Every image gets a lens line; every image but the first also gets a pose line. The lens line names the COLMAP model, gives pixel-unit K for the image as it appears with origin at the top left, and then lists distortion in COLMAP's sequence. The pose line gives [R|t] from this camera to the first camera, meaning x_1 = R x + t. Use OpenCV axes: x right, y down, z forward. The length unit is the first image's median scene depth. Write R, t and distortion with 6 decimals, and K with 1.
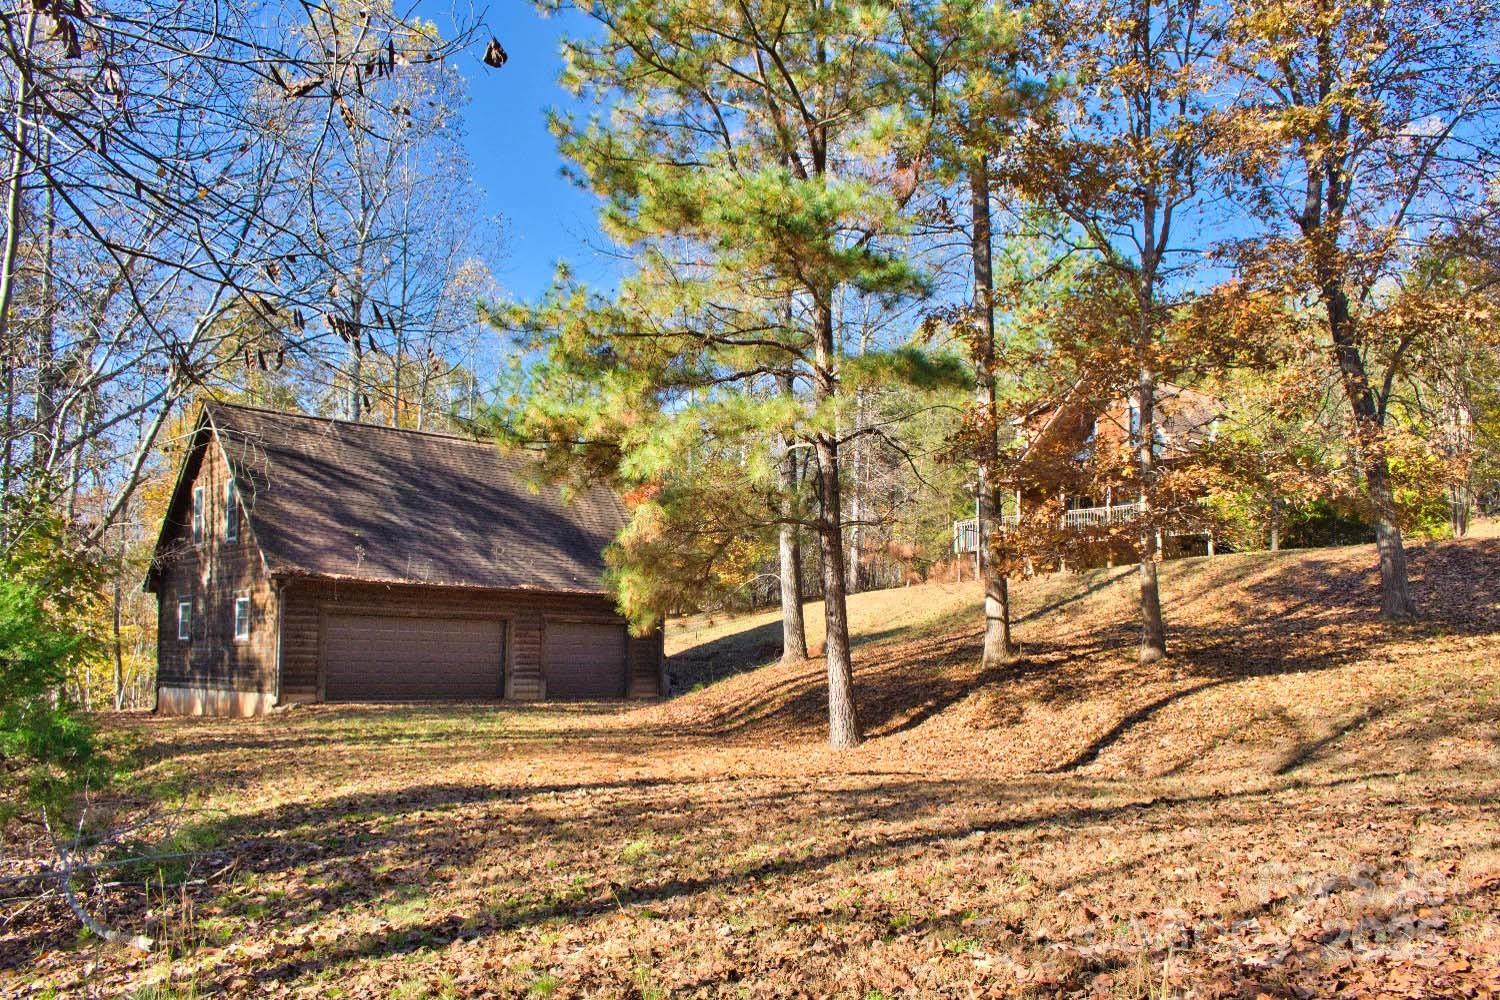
lens RADIAL K [[1251.5, 0, 748.9], [0, 1251.5, 493.0], [0, 0, 1]] dist [0.003382, -0.004436]
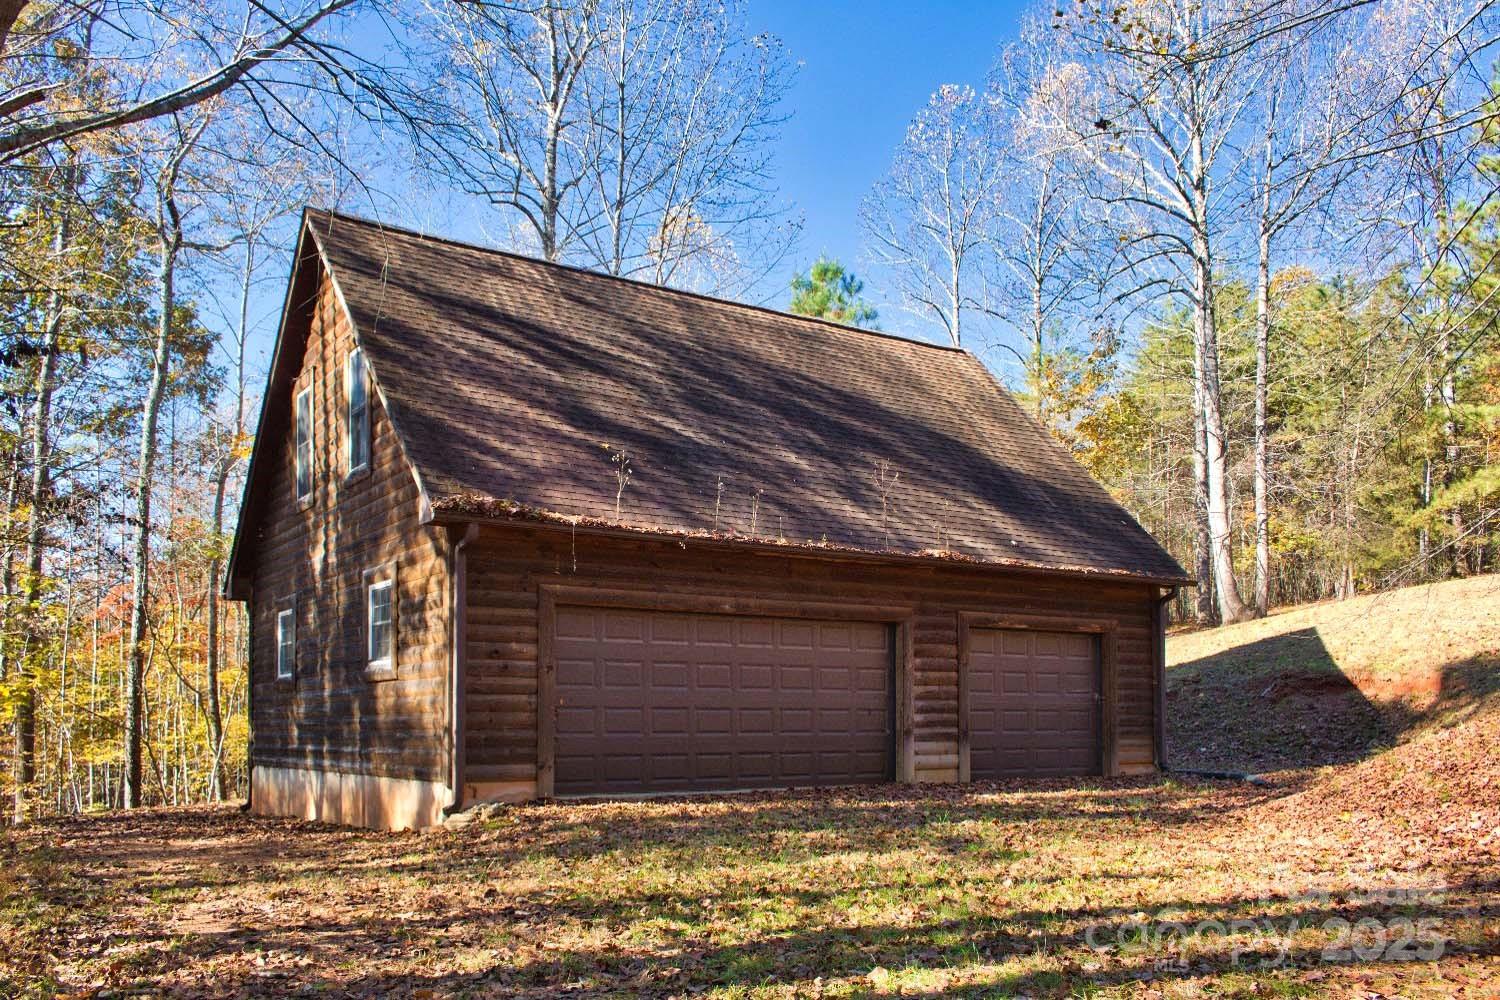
lens RADIAL K [[1251.5, 0, 749.5], [0, 1251.5, 506.4], [0, 0, 1]] dist [0.003382, -0.004436]
pose [[0.991586, -0.039255, -0.123352, -0.195048], [0.034158, 0.998484, -0.043168, 0.077361], [0.124860, 0.038591, 0.991424, 0.517602]]
